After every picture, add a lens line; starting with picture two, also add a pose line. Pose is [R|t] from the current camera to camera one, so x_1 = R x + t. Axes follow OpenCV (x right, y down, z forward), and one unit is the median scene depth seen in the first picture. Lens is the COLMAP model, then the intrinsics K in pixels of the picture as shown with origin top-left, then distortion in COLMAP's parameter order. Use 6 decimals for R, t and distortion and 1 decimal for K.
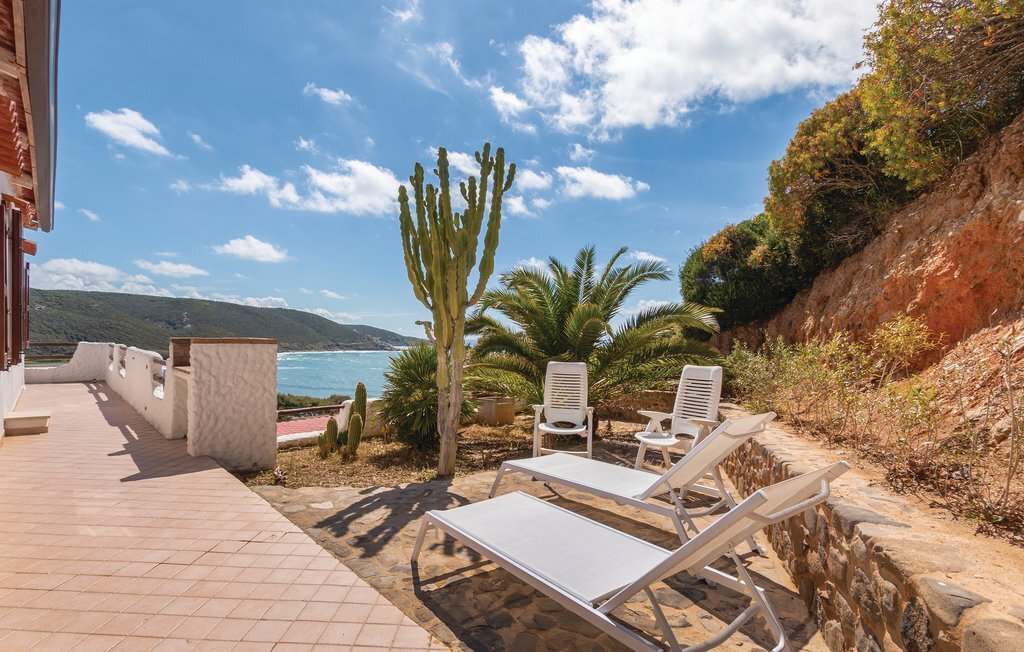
lens RADIAL K [[485.5, 0, 512.2], [0, 485.5, 336.5], [0, 0, 1]] dist [0.000085, 0.000113]
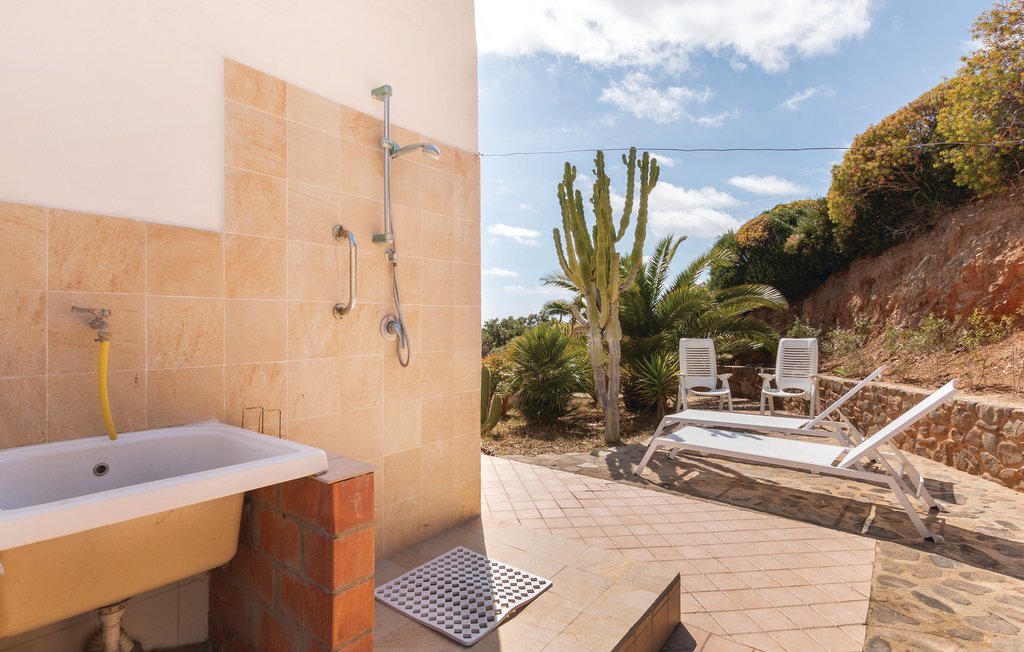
lens RADIAL K [[485.5, 0, 516.1], [0, 485.5, 318.9], [0, 0, 1]] dist [0.000085, 0.000113]
pose [[0.989057, -0.022055, 0.145874, -0.500738], [0.021109, 0.999745, 0.008031, -0.011319], [-0.146014, -0.004864, 0.989271, -0.086819]]
